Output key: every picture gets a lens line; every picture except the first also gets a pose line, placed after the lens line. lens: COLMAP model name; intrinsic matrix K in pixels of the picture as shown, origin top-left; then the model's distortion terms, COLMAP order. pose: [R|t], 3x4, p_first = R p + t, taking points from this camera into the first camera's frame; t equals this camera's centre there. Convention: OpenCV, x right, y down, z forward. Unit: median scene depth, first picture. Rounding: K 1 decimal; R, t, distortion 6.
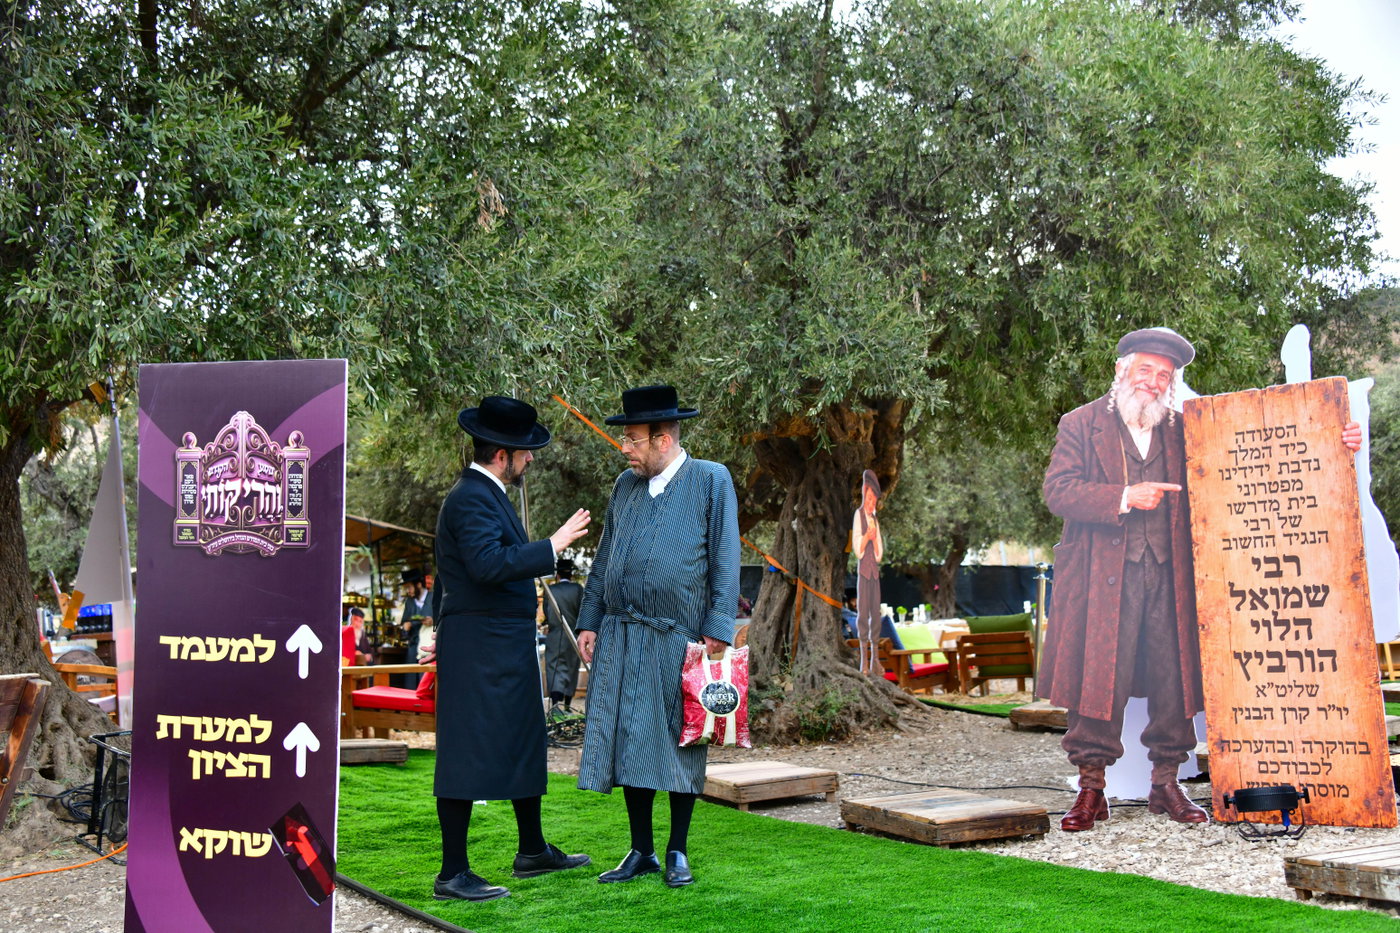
lens RADIAL K [[1831.5, 0, 700.4], [0, 1831.5, 471.8], [0, 0, 1]] dist [0.222358, 0.000000]
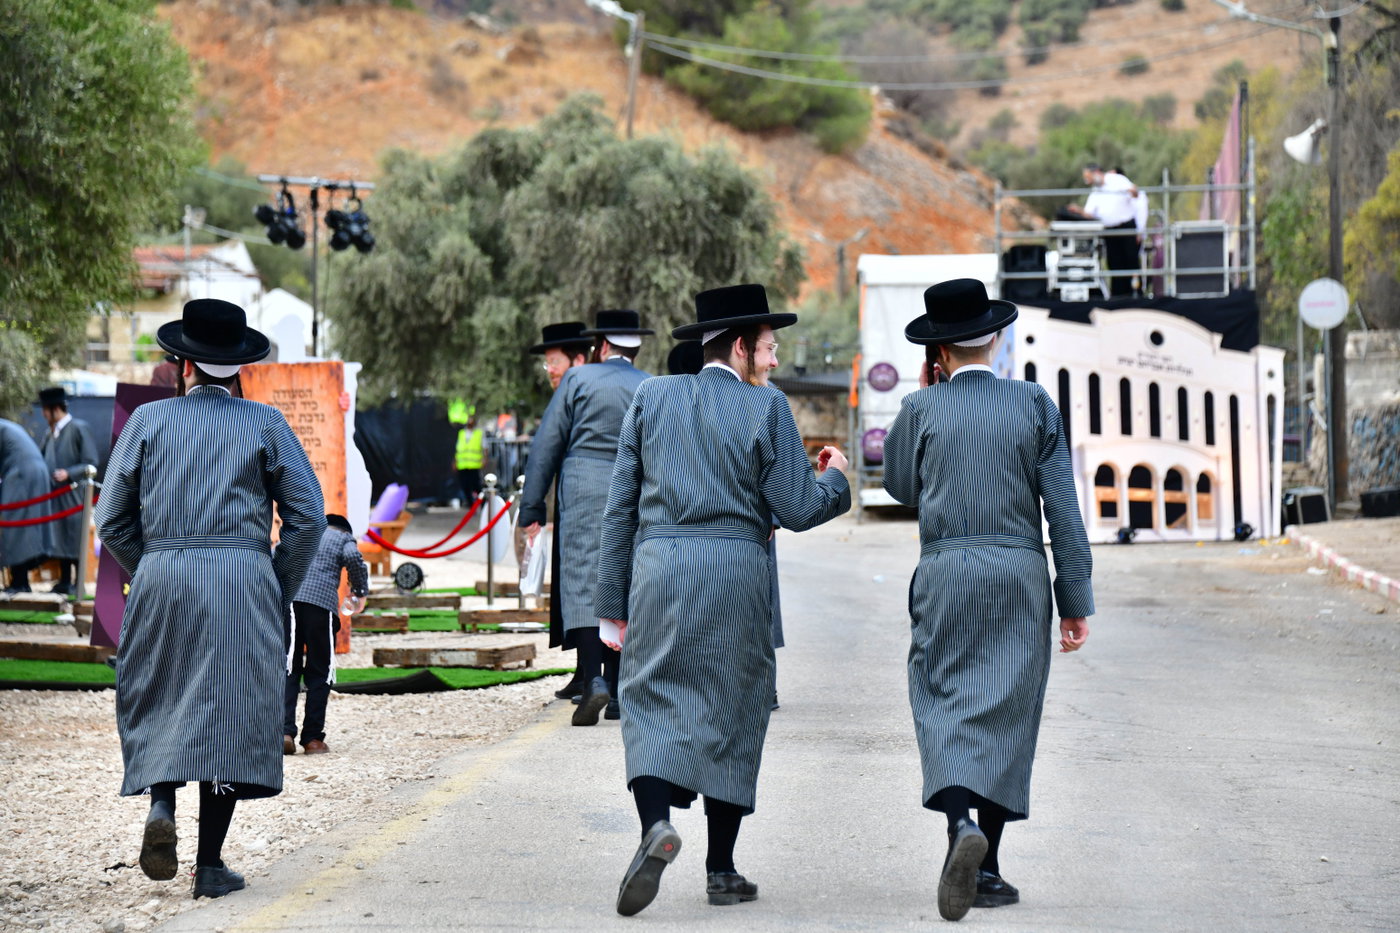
lens RADIAL K [[5081.6, 0, 706.2], [0, 5081.6, 474.6], [0, 0, 1]] dist [1.654754, 0.000000]
pose [[0.765662, 0.061308, 0.640315, -2.050250], [-0.103485, 0.994221, 0.028550, -0.107057], [-0.634864, -0.088123, 0.767582, -2.334180]]
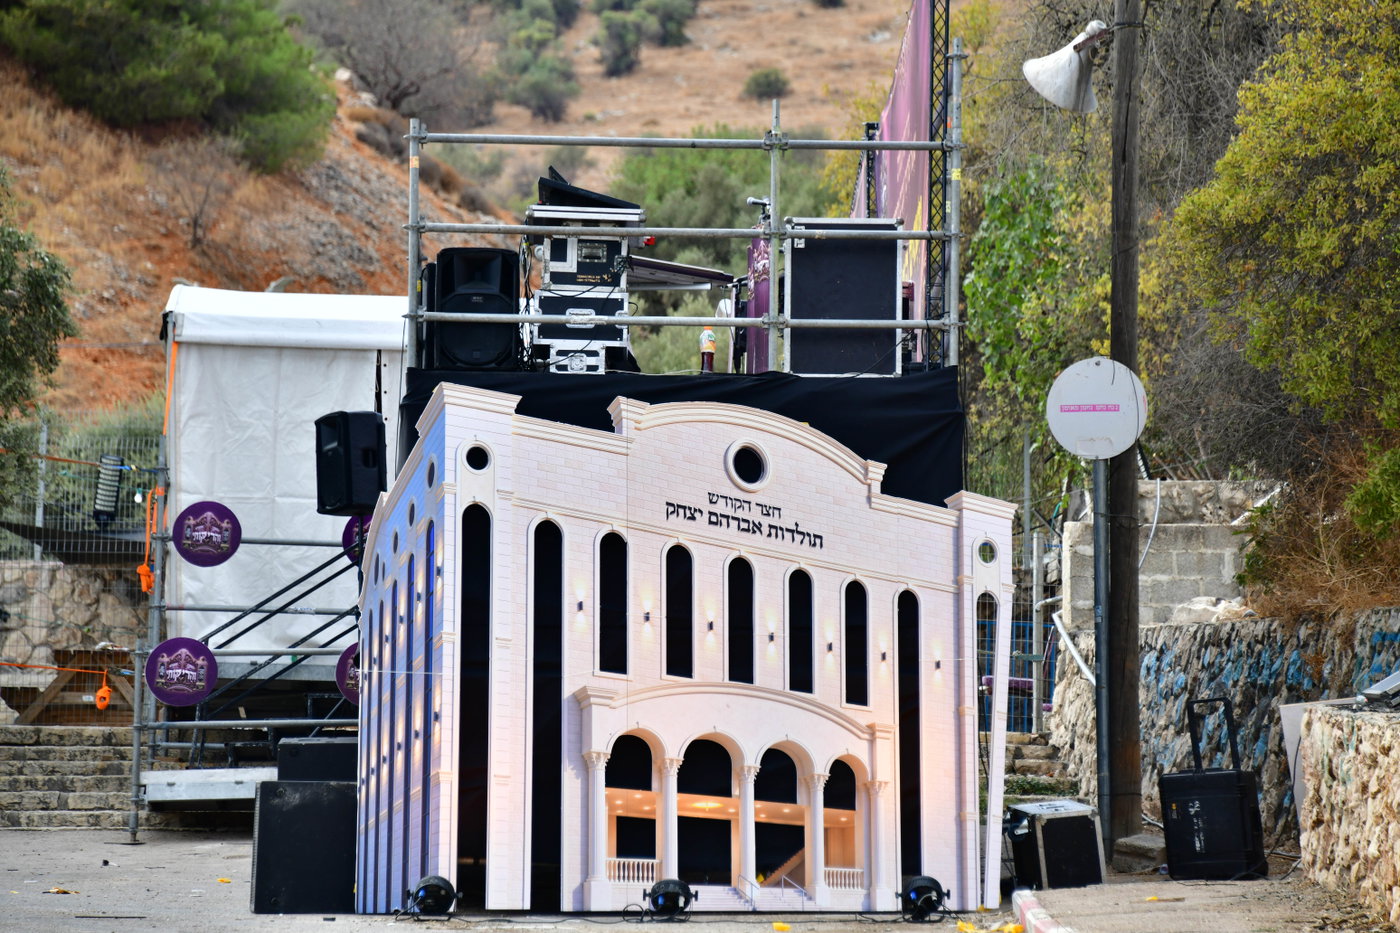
lens RADIAL K [[7332.5, 0, 705.3], [0, 7332.5, 466.3], [0, 0, 1]] dist [2.888811, 0.000000]
pose [[0.713463, 0.103744, 0.692970, -0.034377], [-0.134145, 0.990909, -0.010236, -0.102273], [-0.687732, -0.085655, 0.720894, -0.351272]]
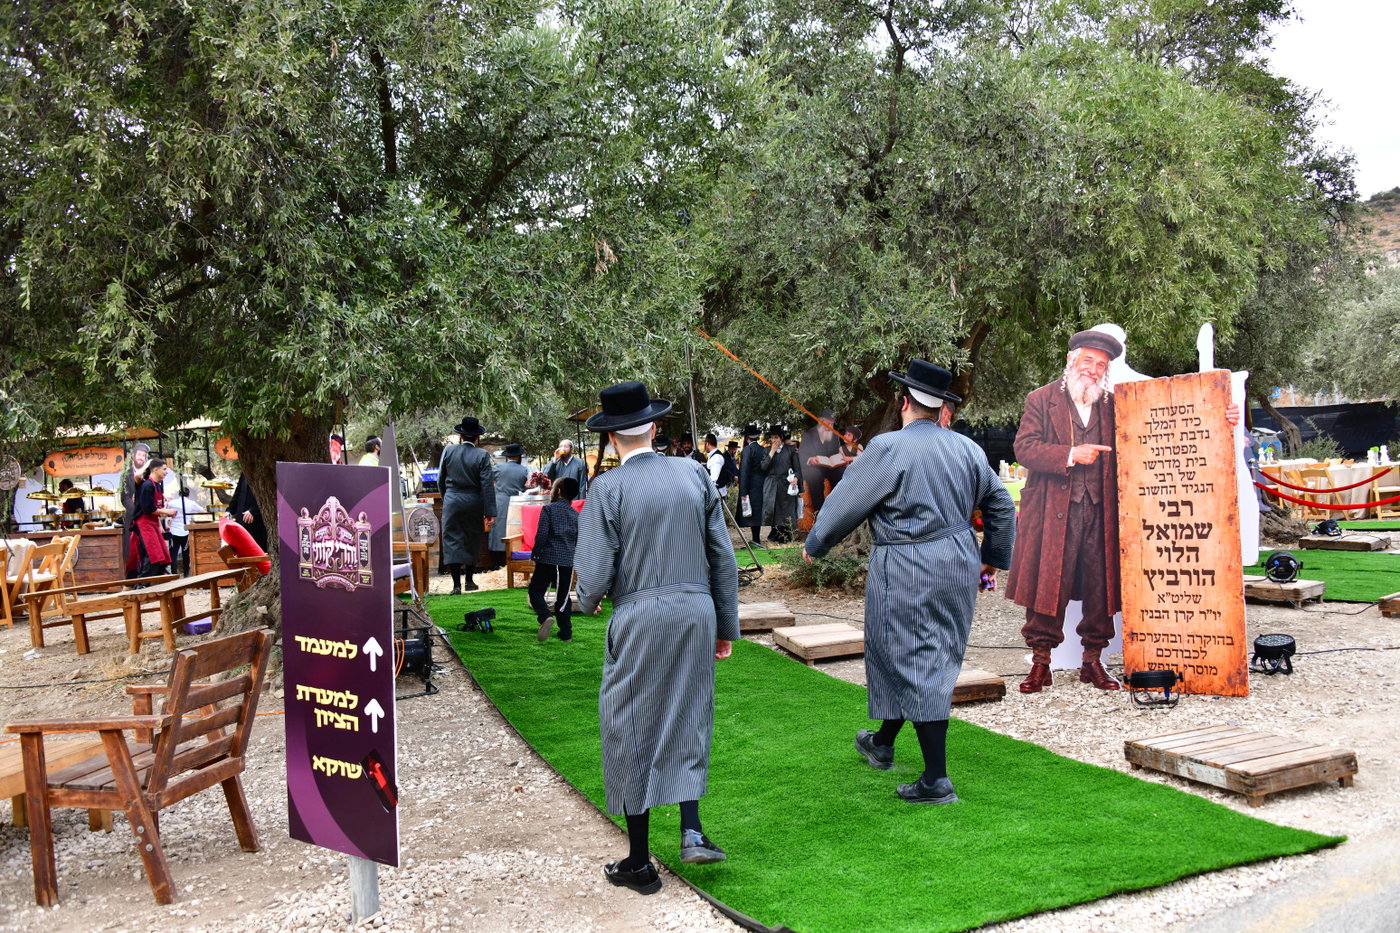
lens RADIAL K [[1359.8, 0, 700.0], [0, 1359.8, 476.3], [0, 0, 1]] dist [0.004891, 0.000000]
pose [[0.987079, -0.001716, -0.160227, 0.123714], [0.019369, 0.993889, 0.108676, -0.087686], [0.159061, -0.110375, 0.981079, -0.028937]]
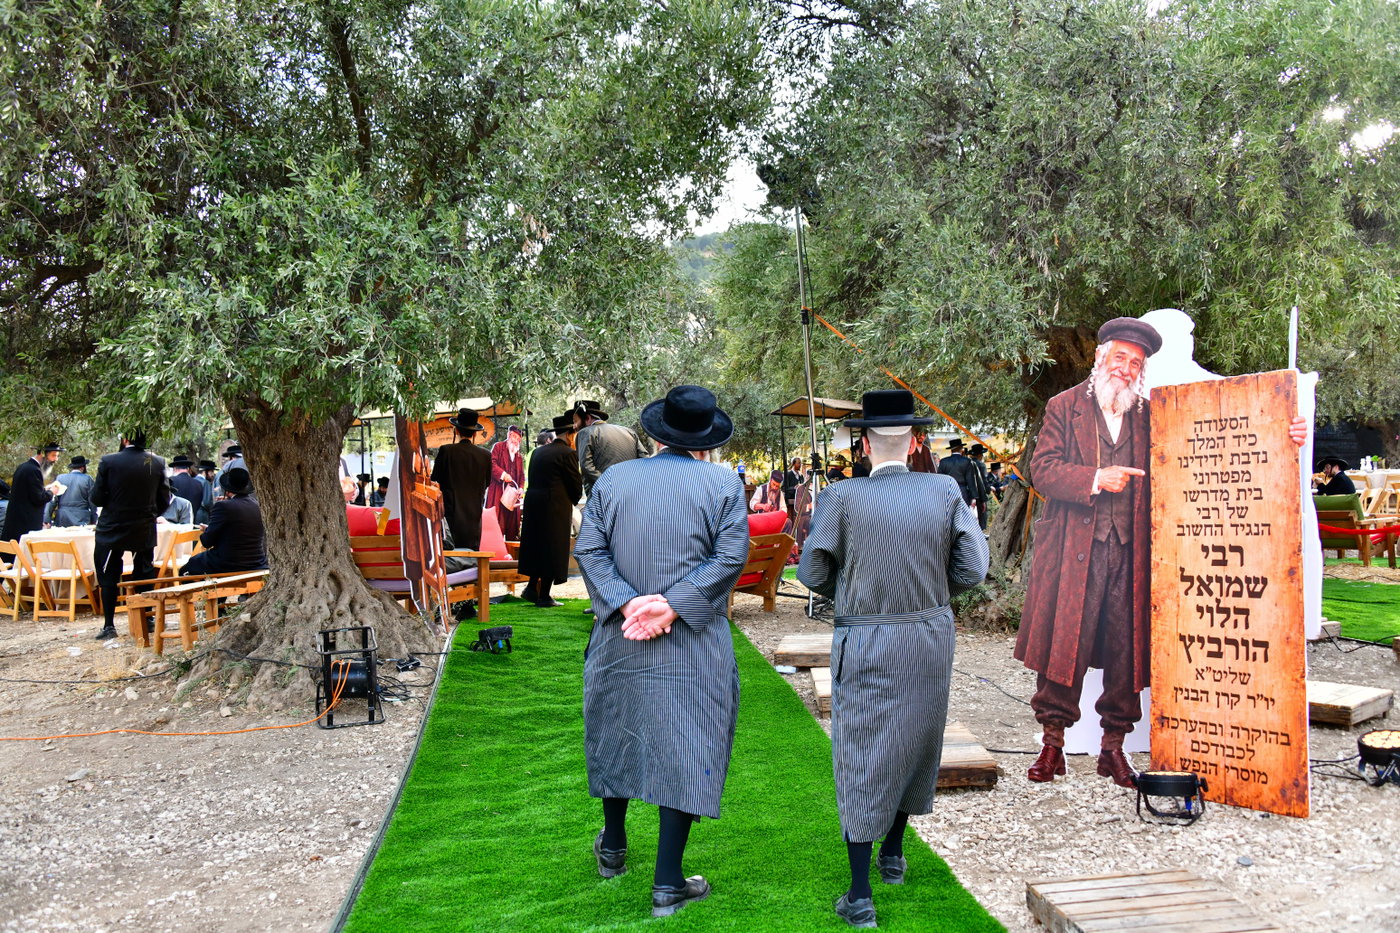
lens RADIAL K [[1359.8, 0, 688.3], [0, 1359.8, 466.3], [0, 0, 1]] dist [0.004891, 0.000000]
pose [[0.910769, 0.021320, -0.412365, 0.347754], [0.023676, 0.994327, 0.103701, -0.081853], [0.412236, -0.104211, 0.905097, 0.211577]]
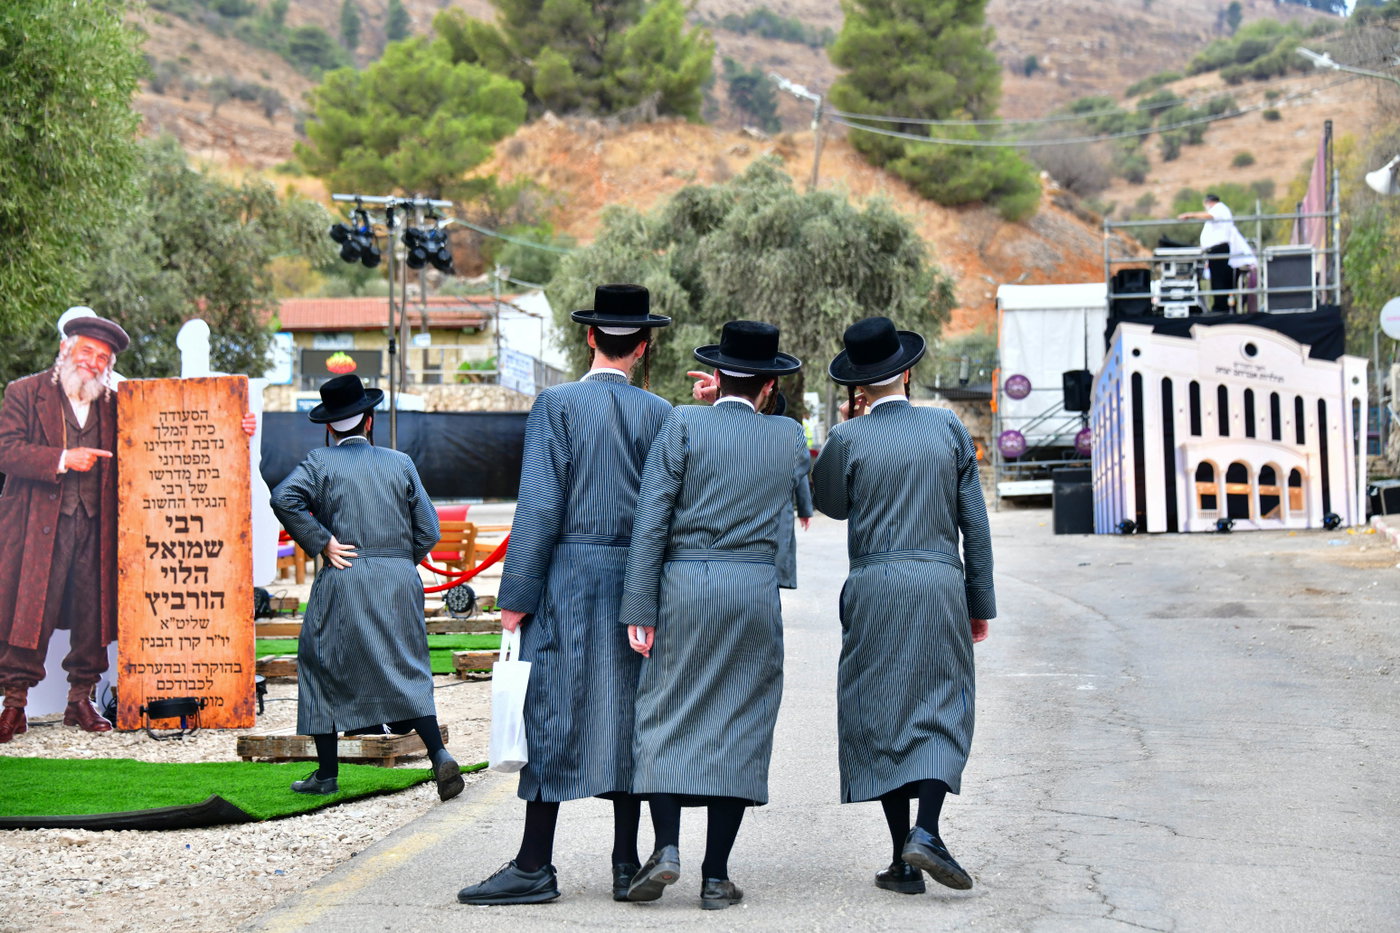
lens RADIAL K [[3452.9, 0, 699.8], [0, 3452.9, 466.8], [0, 0, 1]] dist [0.890309, 0.000000]
pose [[0.809922, 0.051679, 0.584256, -0.776189], [-0.091308, 0.995076, 0.038560, -0.107661], [-0.579386, -0.084578, 0.810653, -1.077359]]
